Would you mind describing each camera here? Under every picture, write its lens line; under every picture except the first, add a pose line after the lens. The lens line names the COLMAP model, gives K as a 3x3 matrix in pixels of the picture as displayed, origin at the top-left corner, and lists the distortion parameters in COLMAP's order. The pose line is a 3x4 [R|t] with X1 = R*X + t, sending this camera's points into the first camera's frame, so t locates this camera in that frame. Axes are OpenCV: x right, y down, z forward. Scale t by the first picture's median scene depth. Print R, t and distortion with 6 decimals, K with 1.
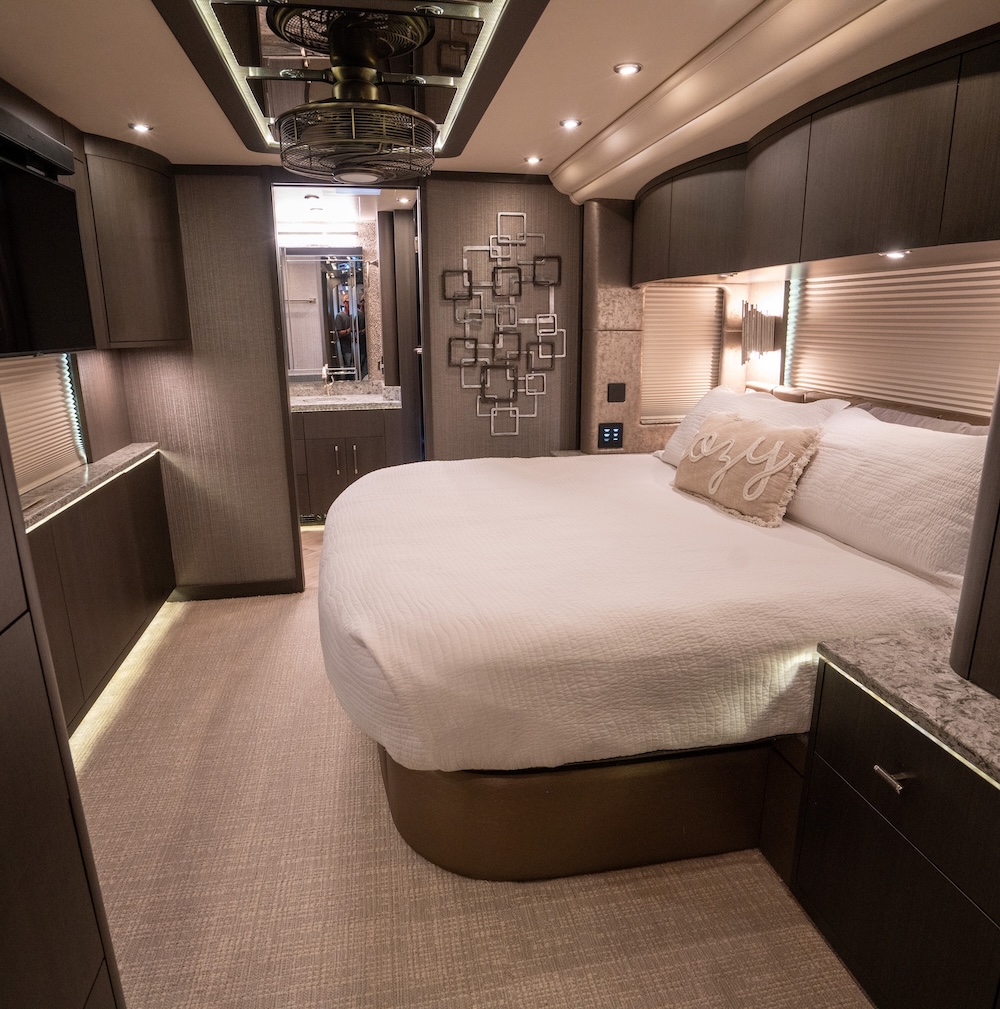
lens RADIAL K [[685.0, 0, 500.0], [0, 685.0, 504.5], [0, 0, 1]] dist [-0.079957, 0.045417]
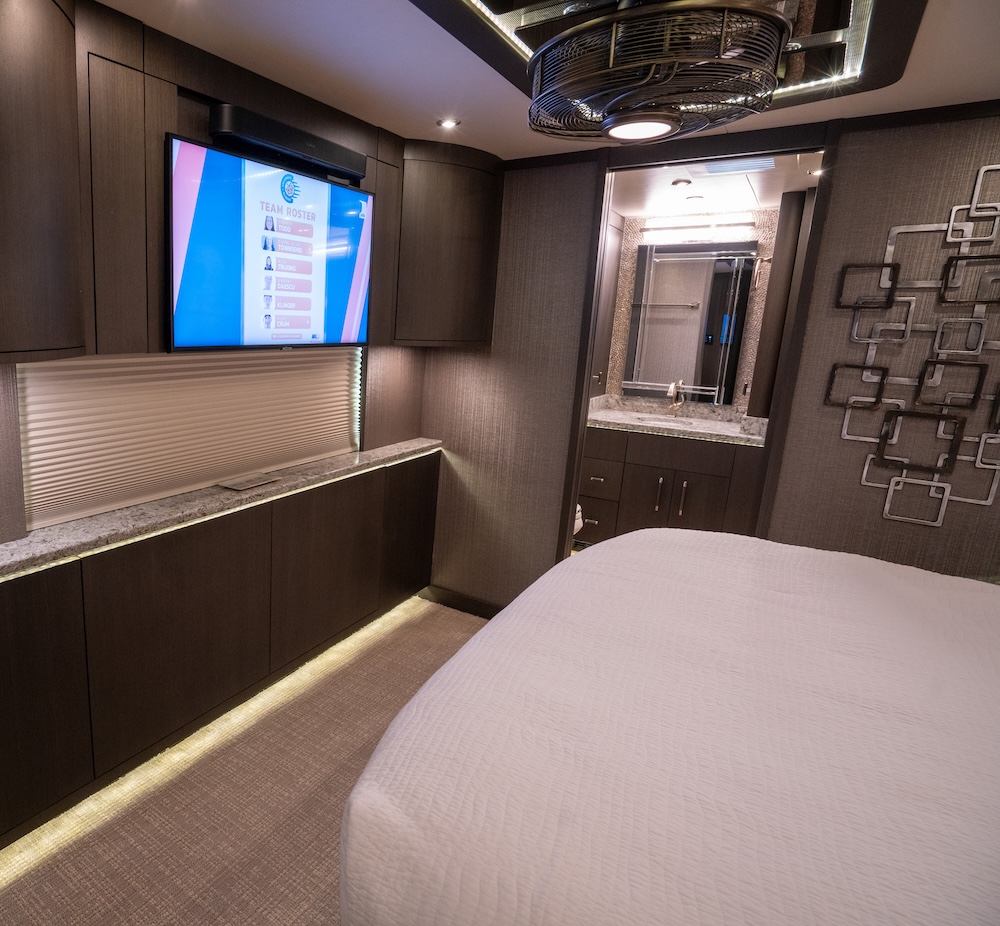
lens RADIAL K [[646.5, 0, 270.3], [0, 646.5, 457.9], [0, 0, 1]] dist [-0.058274, 0.017316]
pose [[0.632669, 0.182524, -0.752605, 0.054169], [-0.224175, 0.973385, 0.047618, -0.056254], [0.741266, 0.138589, 0.656748, 0.187775]]
